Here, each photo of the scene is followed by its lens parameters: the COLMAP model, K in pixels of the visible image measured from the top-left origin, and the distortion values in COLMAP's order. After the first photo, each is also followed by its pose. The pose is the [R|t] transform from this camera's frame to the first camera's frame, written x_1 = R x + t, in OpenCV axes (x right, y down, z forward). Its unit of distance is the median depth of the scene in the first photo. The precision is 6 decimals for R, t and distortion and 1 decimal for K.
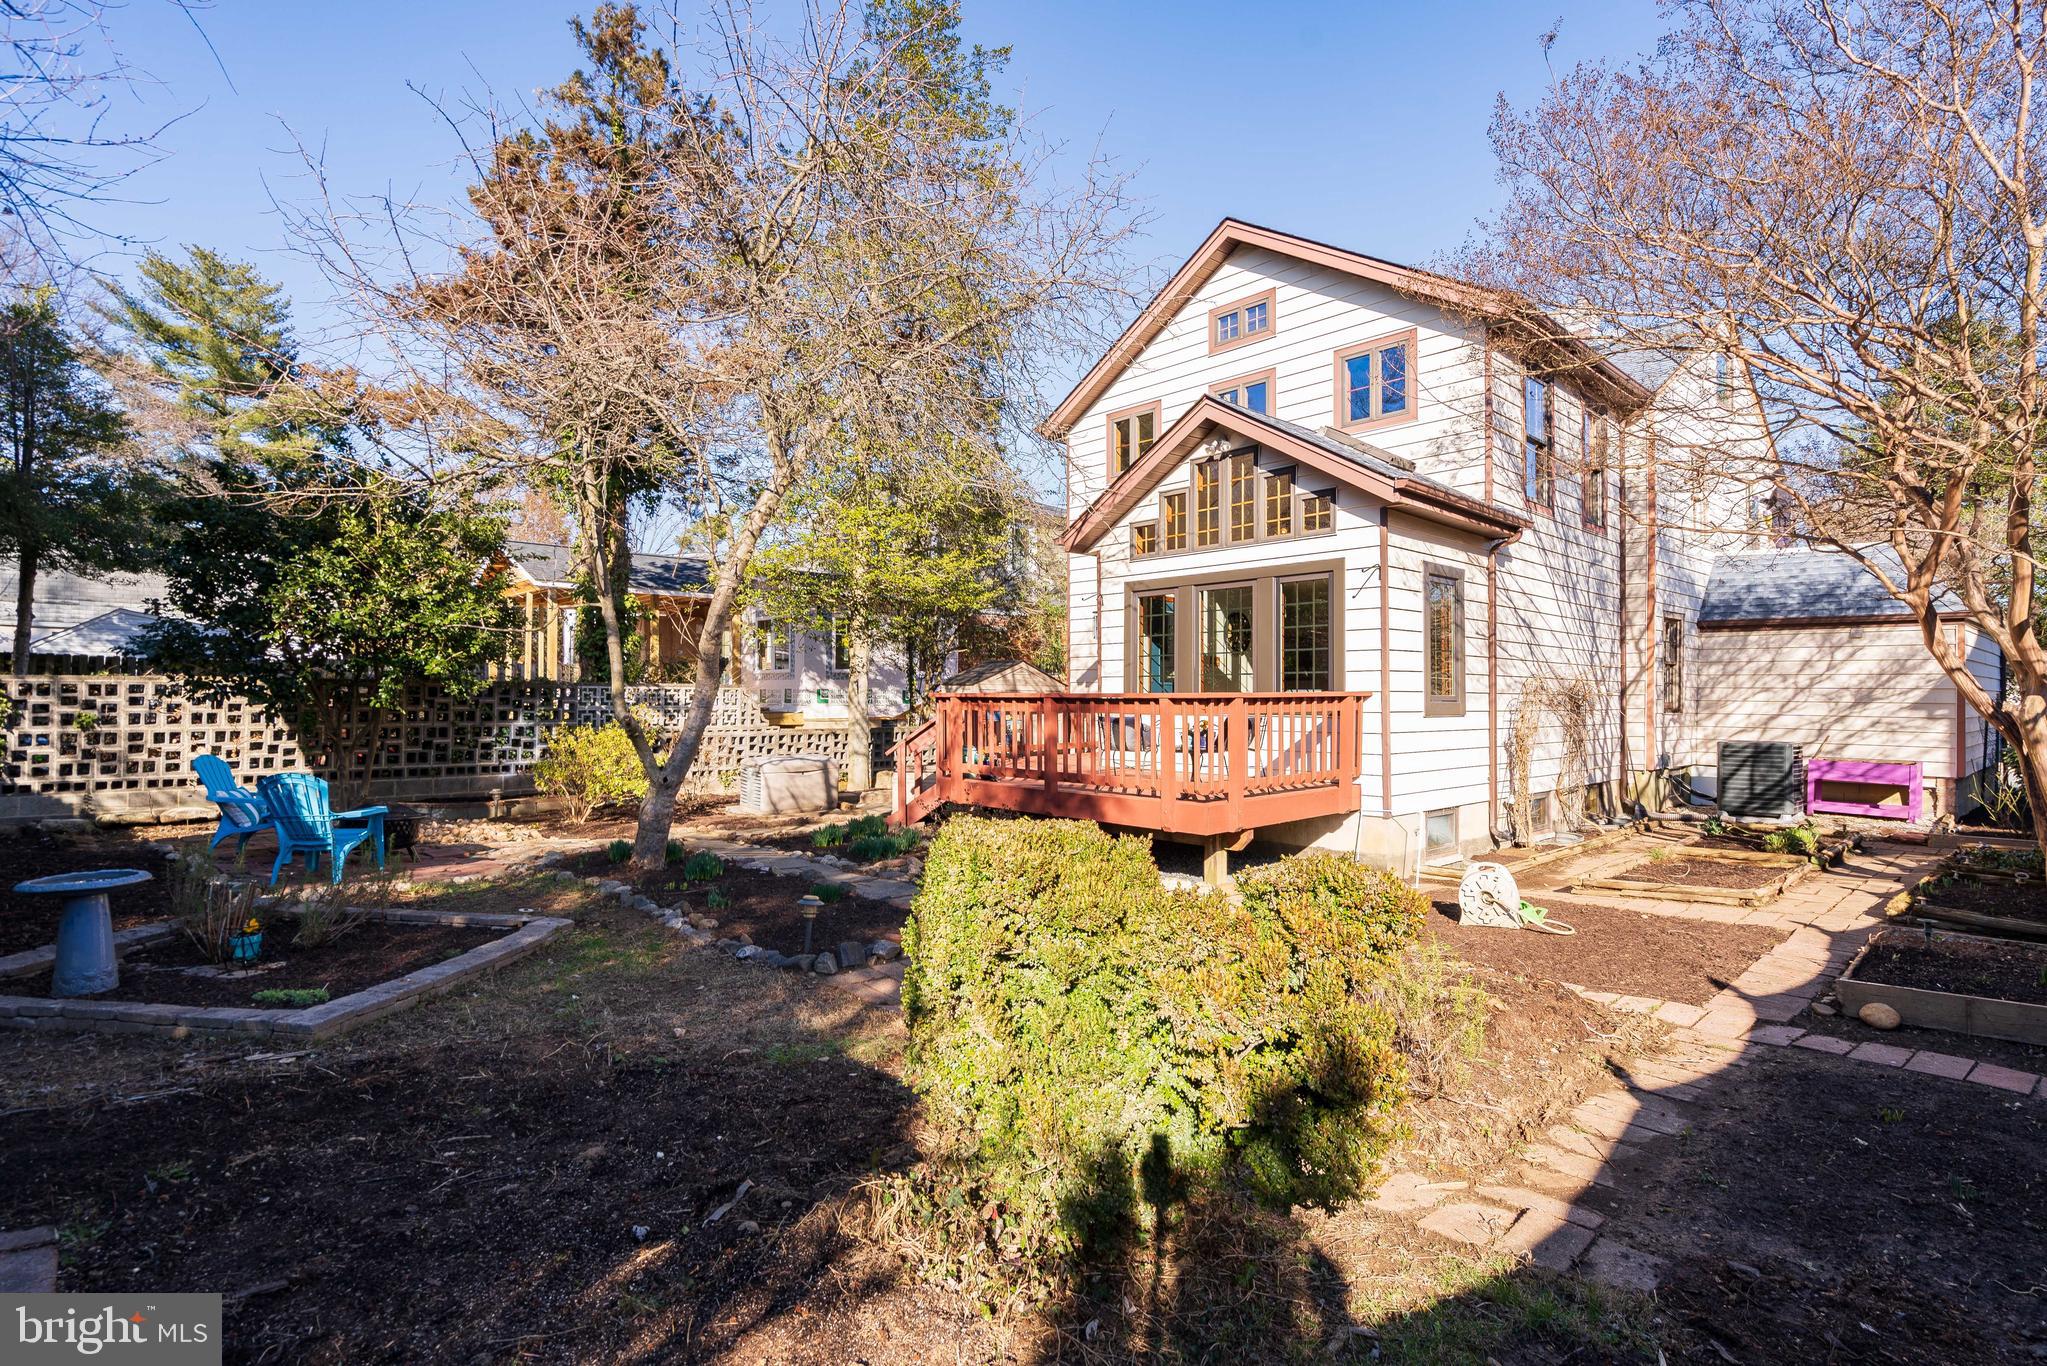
lens RADIAL K [[985.5, 0, 1023.5], [0, 985.5, 683.0], [0, 0, 1]] dist [-0.000295, 0.000060]
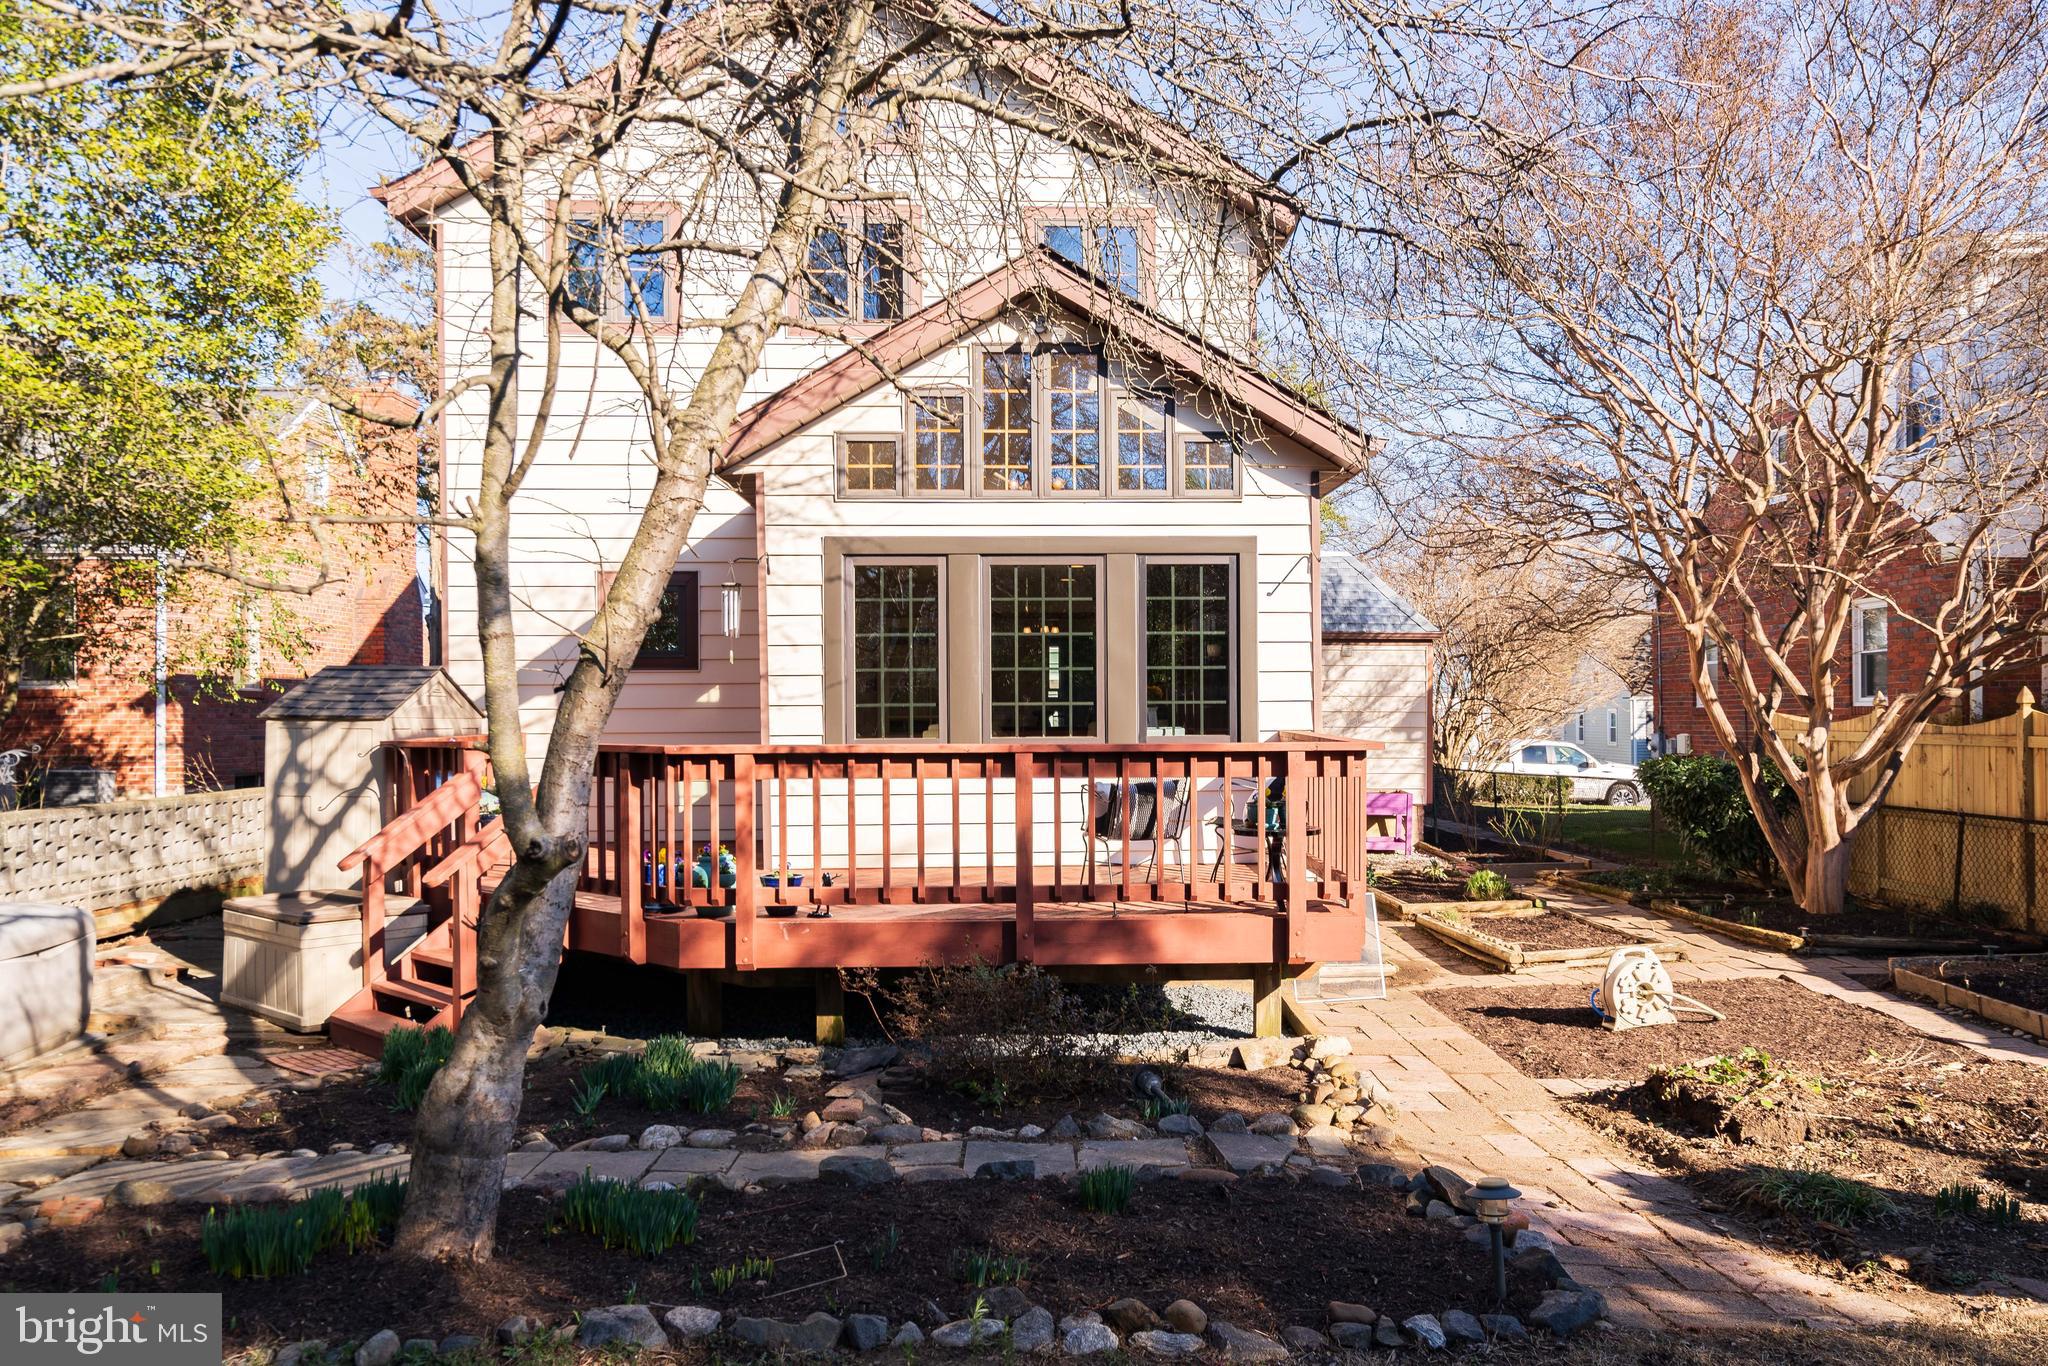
lens RADIAL K [[1506.1, 0, 1023.8], [0, 1506.1, 712.7], [0, 0, 1]] dist [-0.002740, -0.001448]
pose [[0.647994, -0.010101, 0.761578, -0.504919], [-0.004485, 0.999844, 0.017077, -0.018316], [-0.761632, -0.014481, 0.647848, 0.380905]]
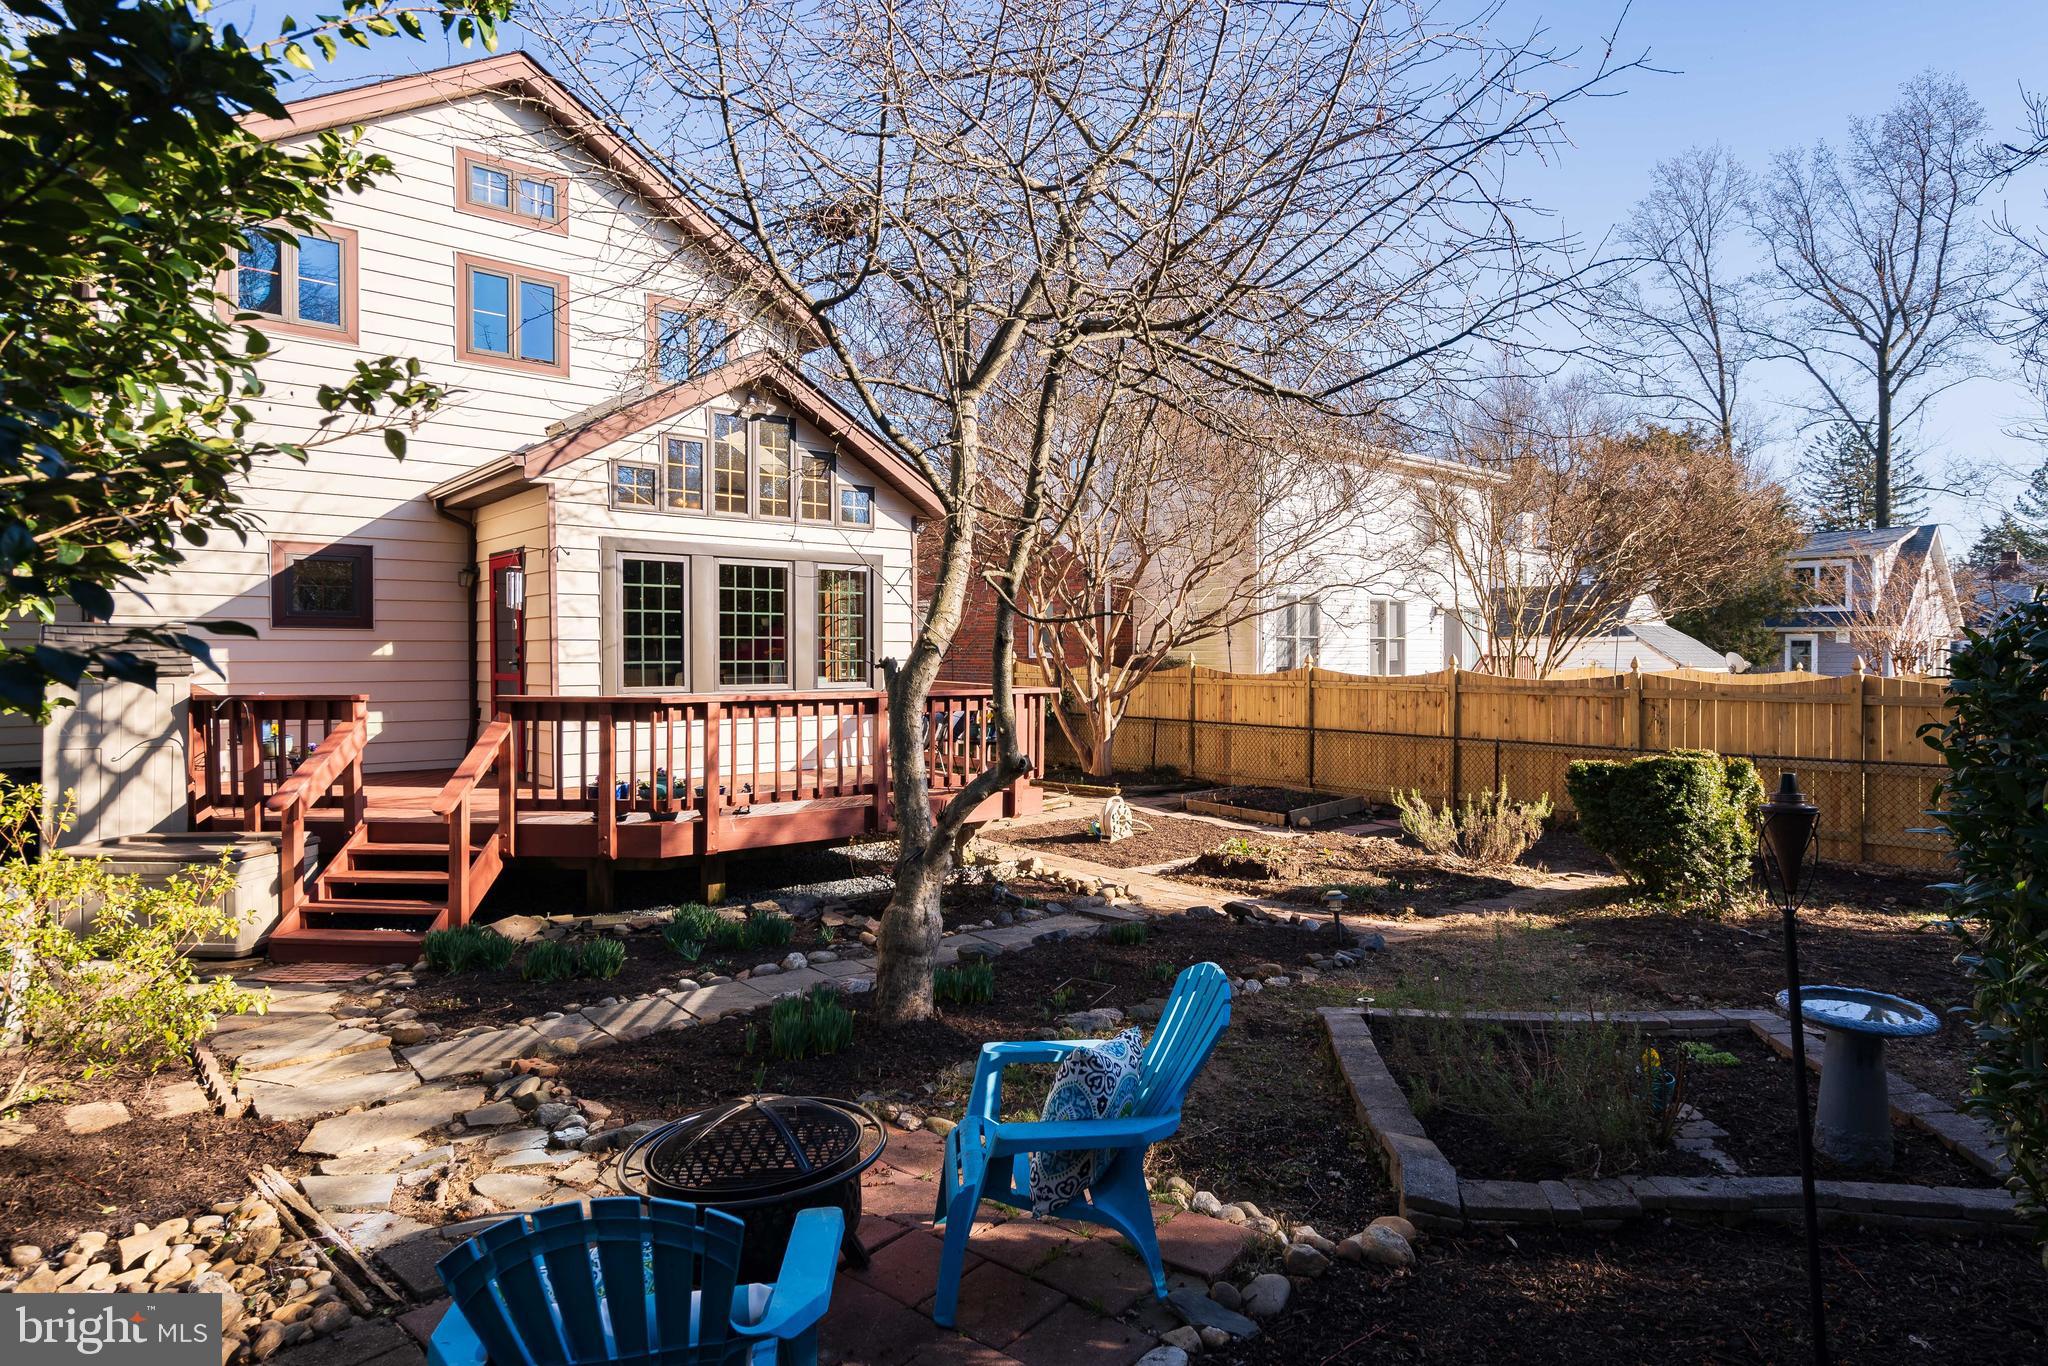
lens RADIAL K [[1091.3, 0, 1024.0], [0, 1091.3, 683.0], [0, 0, 1]] dist [-0.024966, -0.000191]
pose [[0.057513, -0.034152, 0.997760, -0.745473], [-0.021293, 0.999145, 0.035427, -0.028309], [-0.998118, -0.023283, 0.056737, 0.670592]]
